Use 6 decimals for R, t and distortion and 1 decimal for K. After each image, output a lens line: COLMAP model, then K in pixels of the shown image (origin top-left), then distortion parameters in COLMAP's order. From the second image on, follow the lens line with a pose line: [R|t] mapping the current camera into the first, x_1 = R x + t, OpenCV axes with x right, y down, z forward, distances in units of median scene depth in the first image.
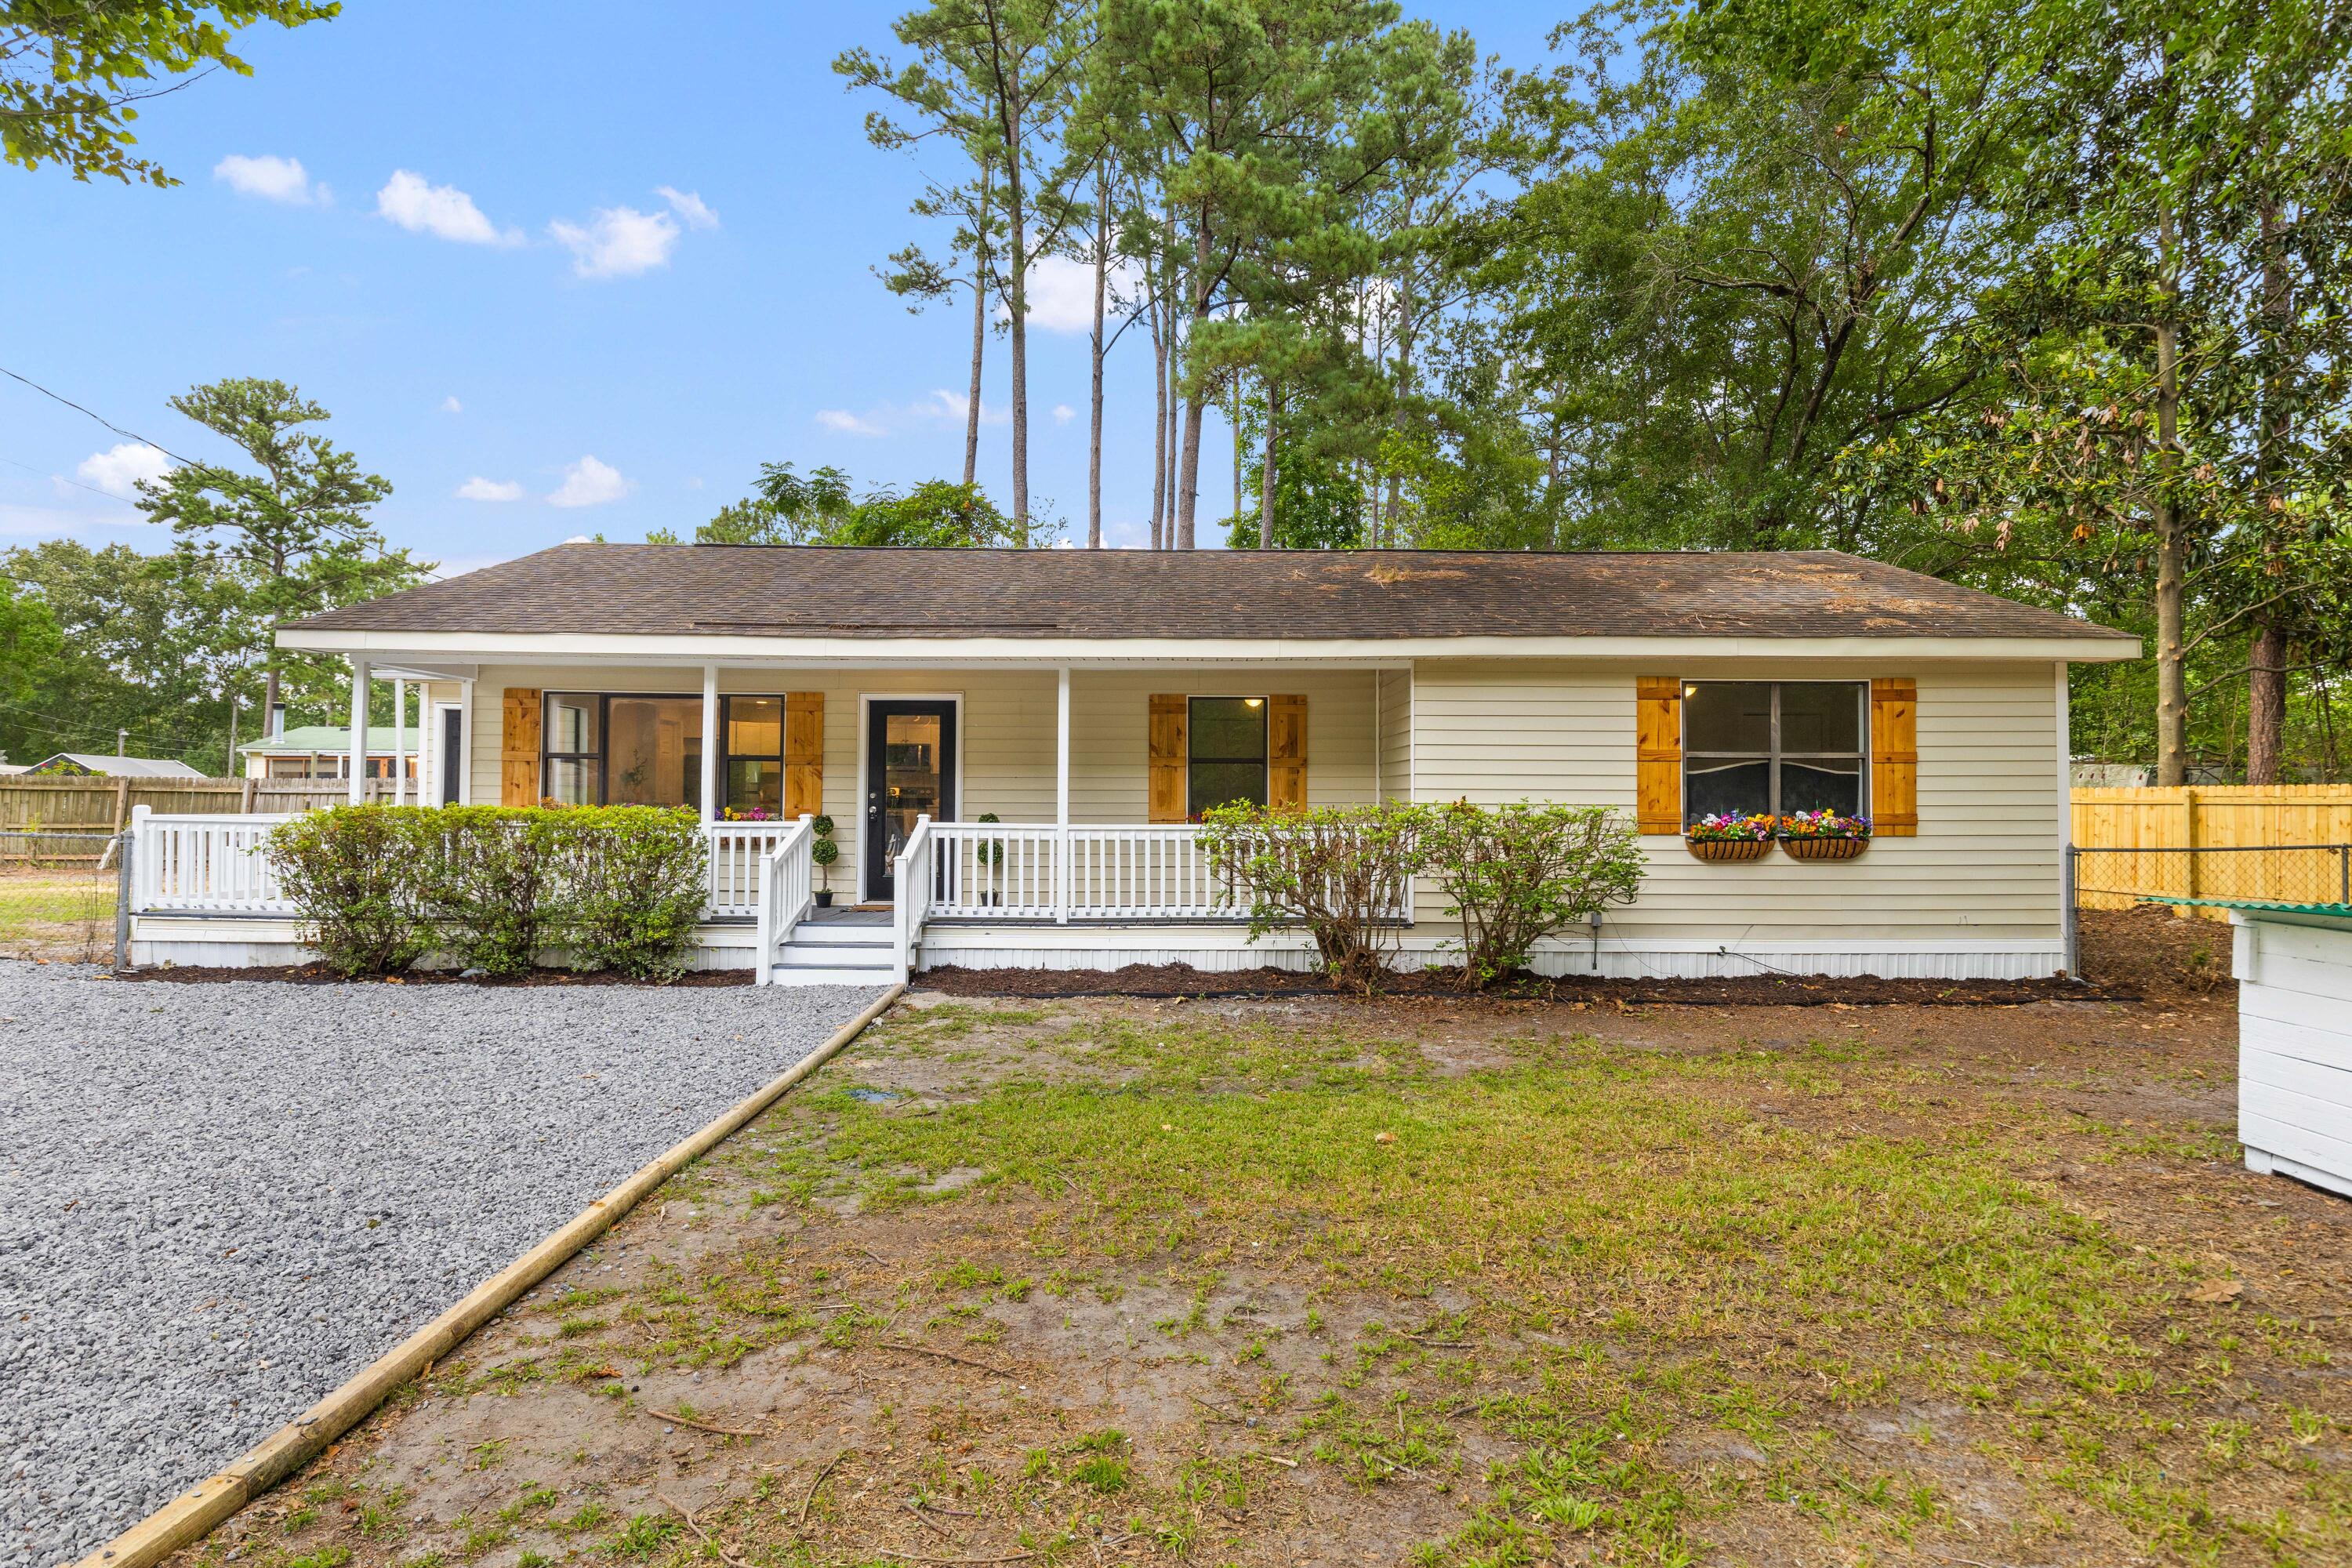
lens RADIAL K [[1329.8, 0, 1176.0], [0, 1329.8, 784.0], [0, 0, 1]] dist [0.004283, 0.001049]
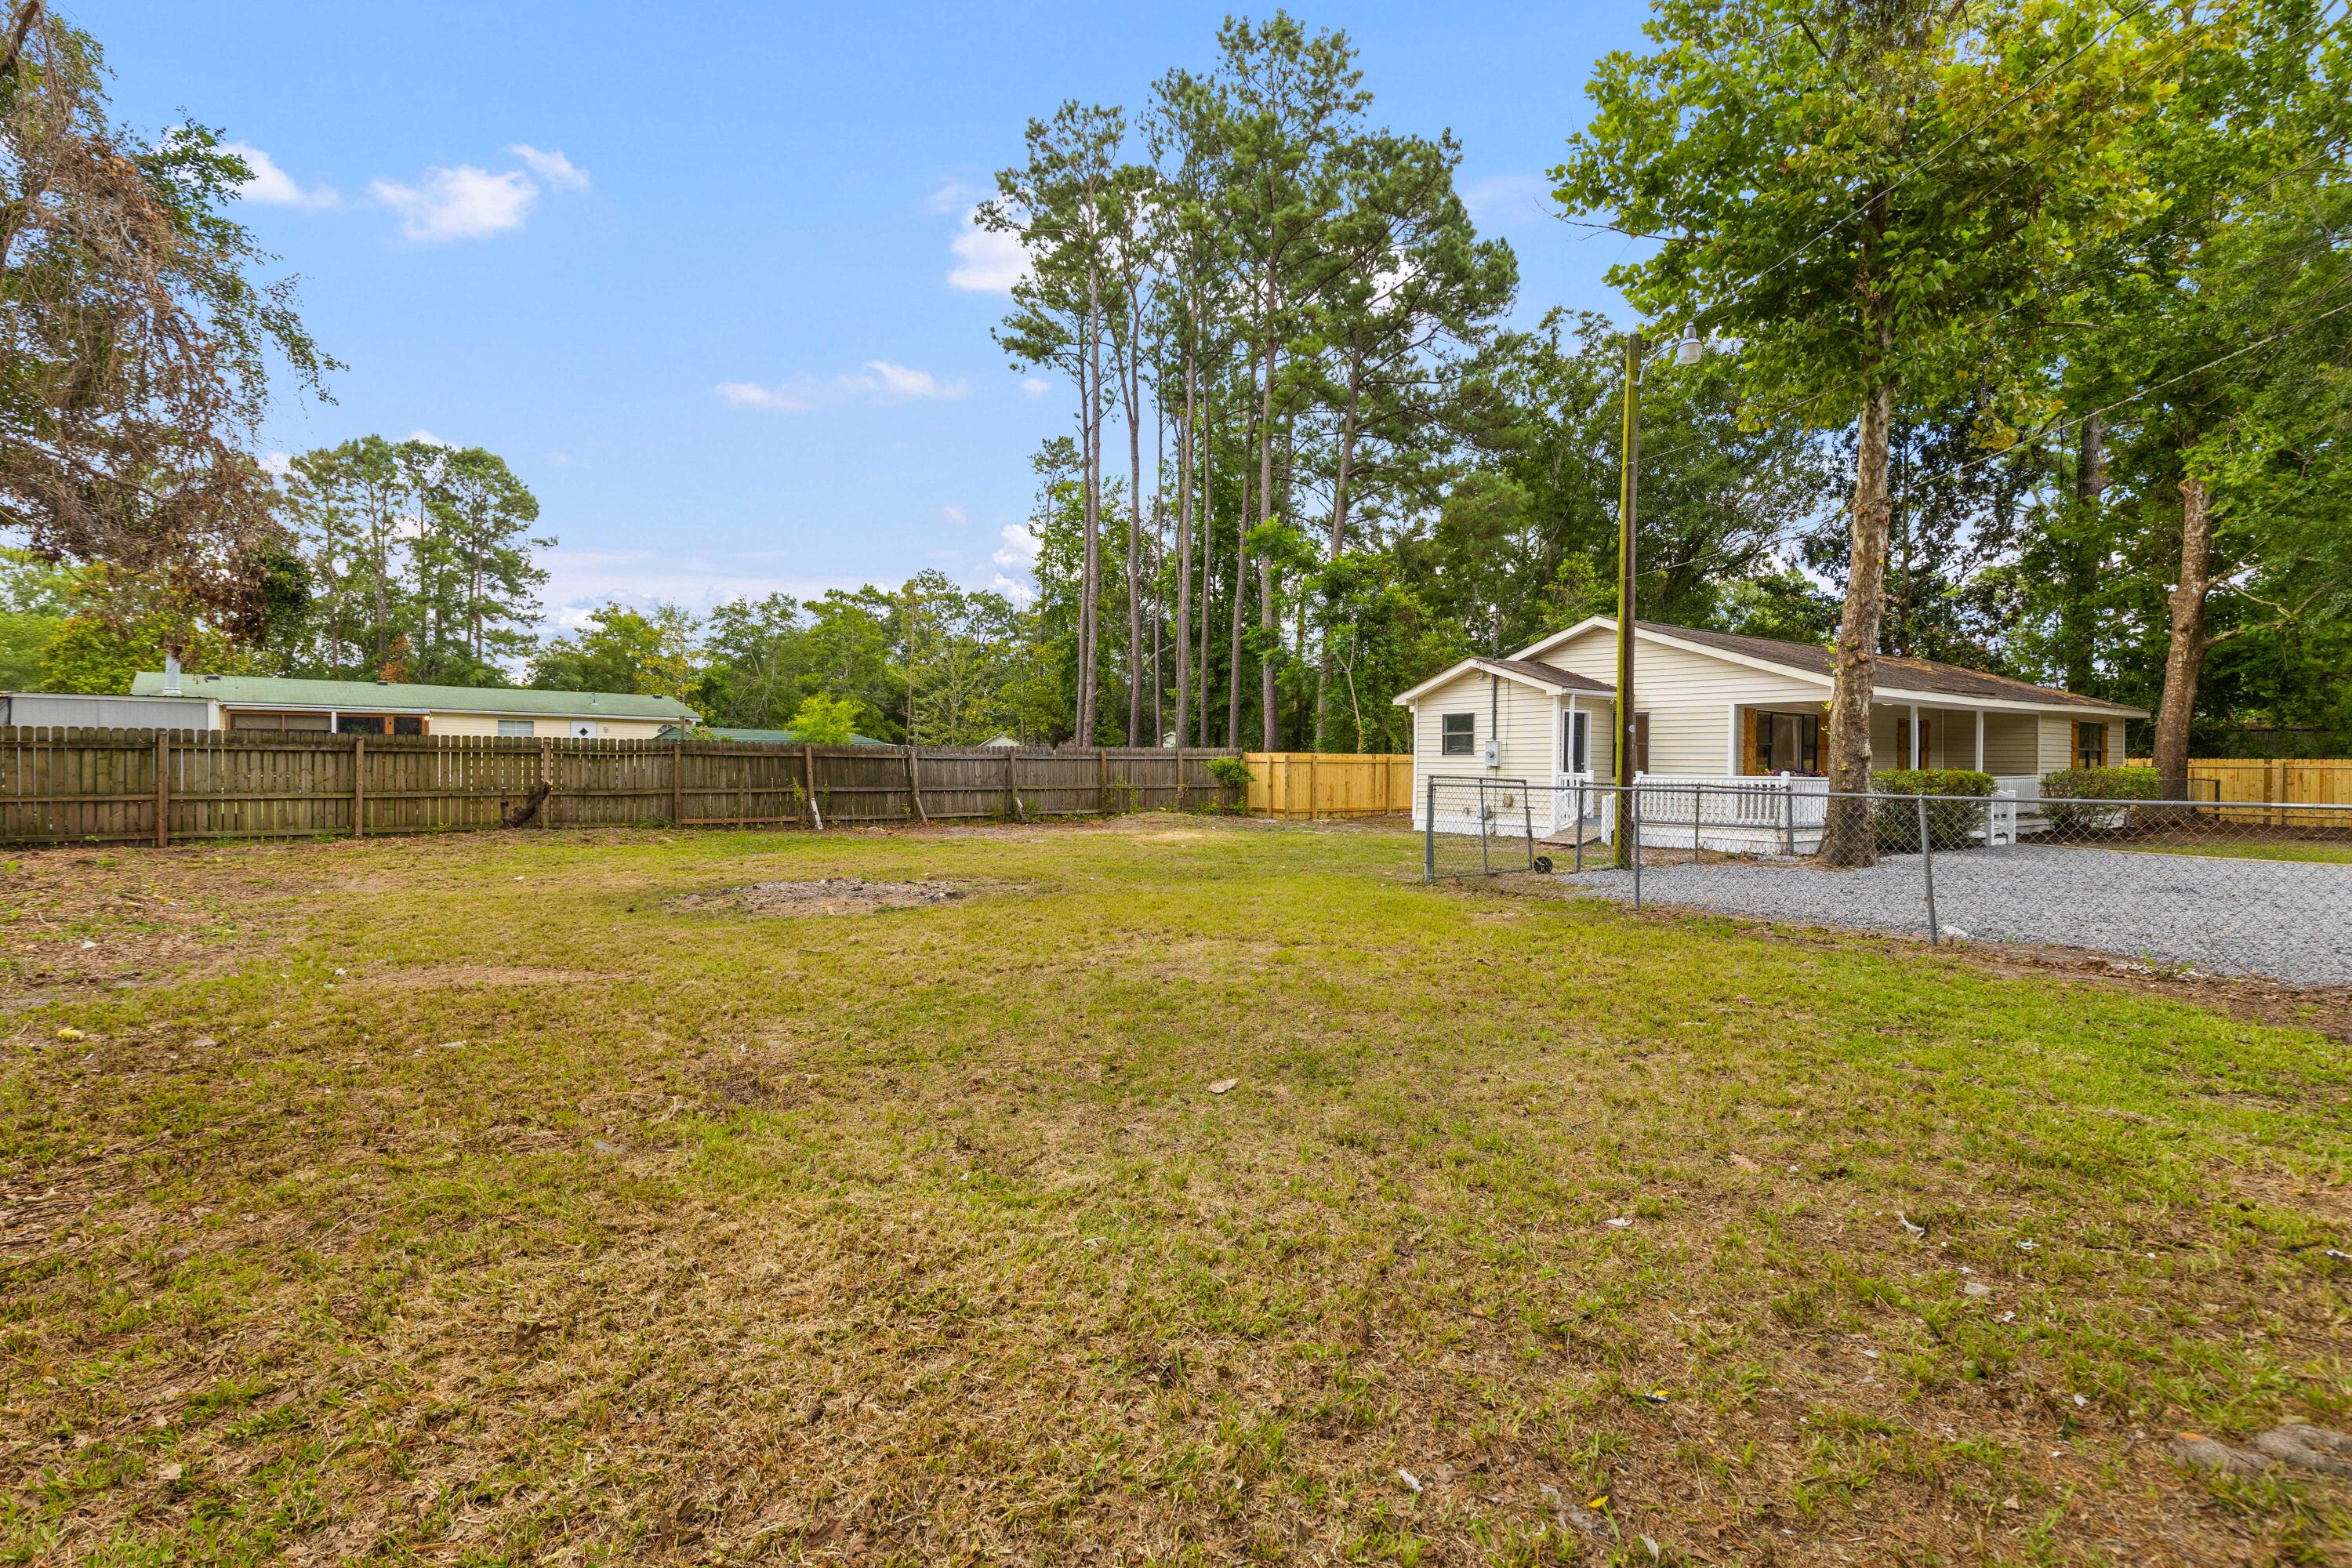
lens RADIAL K [[1102.4, 0, 1176.0], [0, 1102.4, 784.0], [0, 0, 1]] dist [-0.000503, -0.000315]
pose [[0.823288, -0.013560, 0.567462, -0.398860], [-0.008685, 0.999297, 0.036480, -0.002908], [-0.567558, -0.034962, 0.822591, 0.032571]]
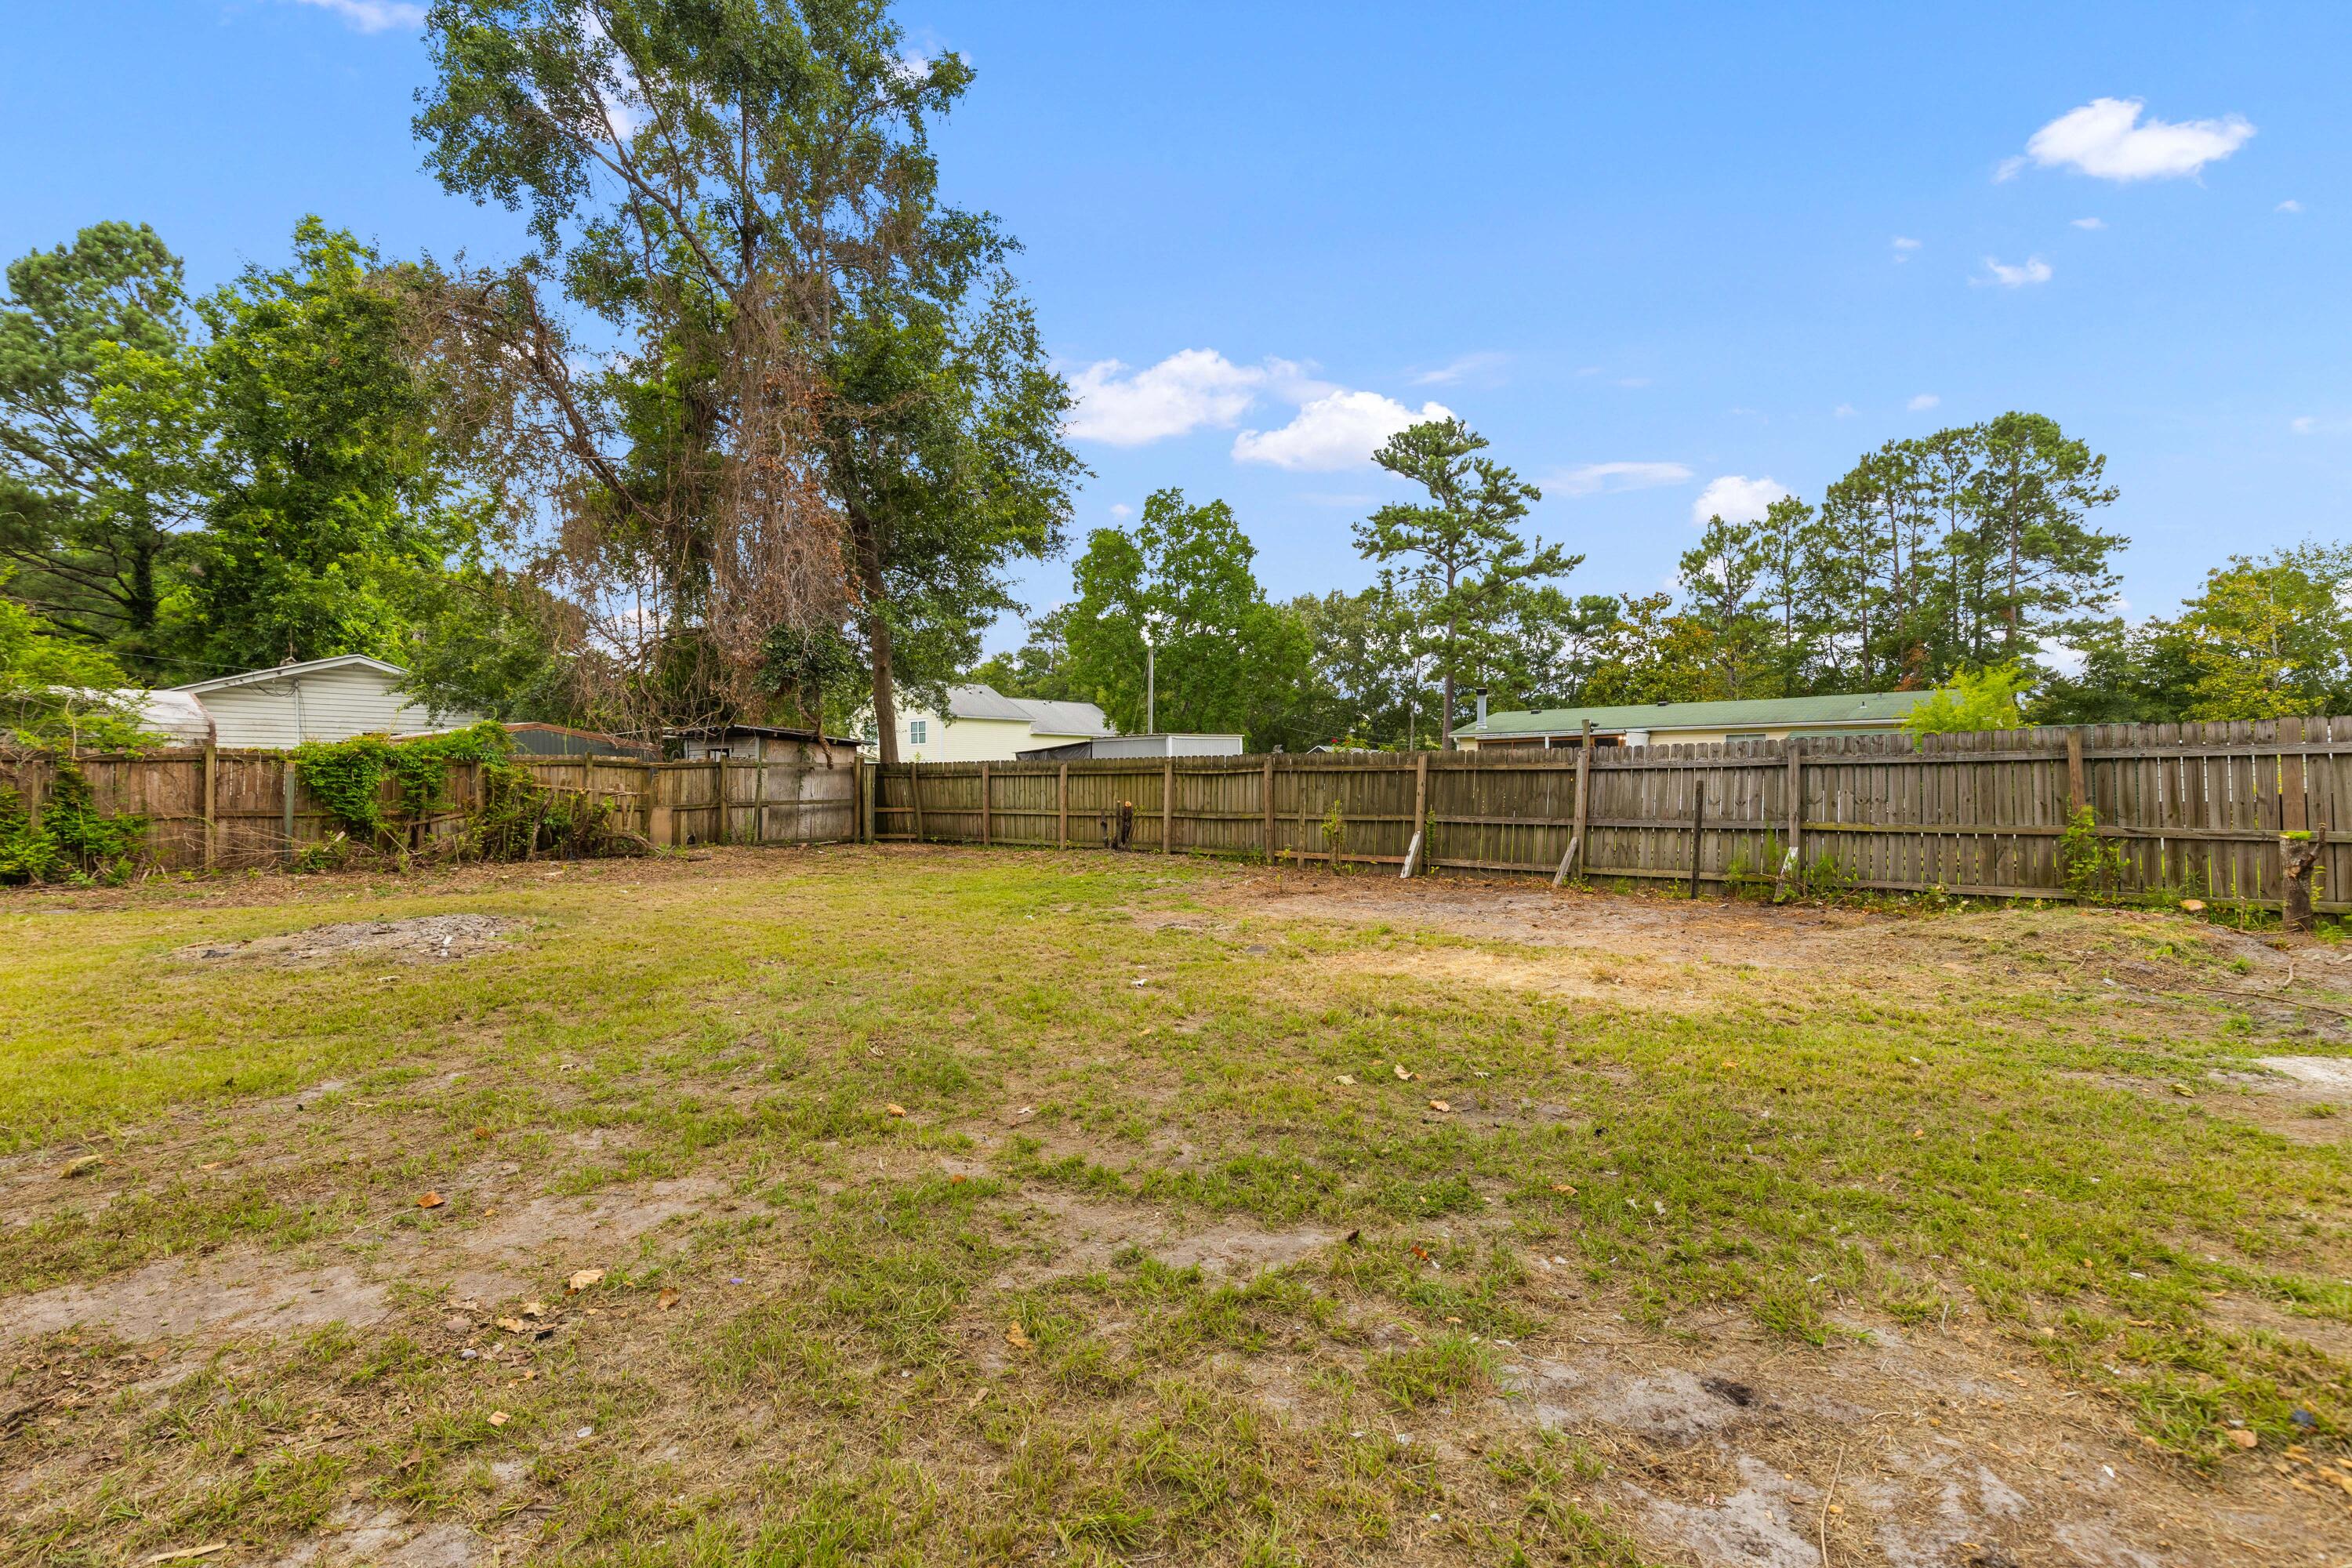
lens RADIAL K [[1102.4, 0, 1176.0], [0, 1102.4, 784.0], [0, 0, 1]] dist [-0.000503, -0.000315]
pose [[0.692491, -0.013834, -0.721294, -0.162990], [0.024179, 0.999699, 0.004041, 0.002515], [0.721021, -0.020238, 0.692617, 0.175638]]
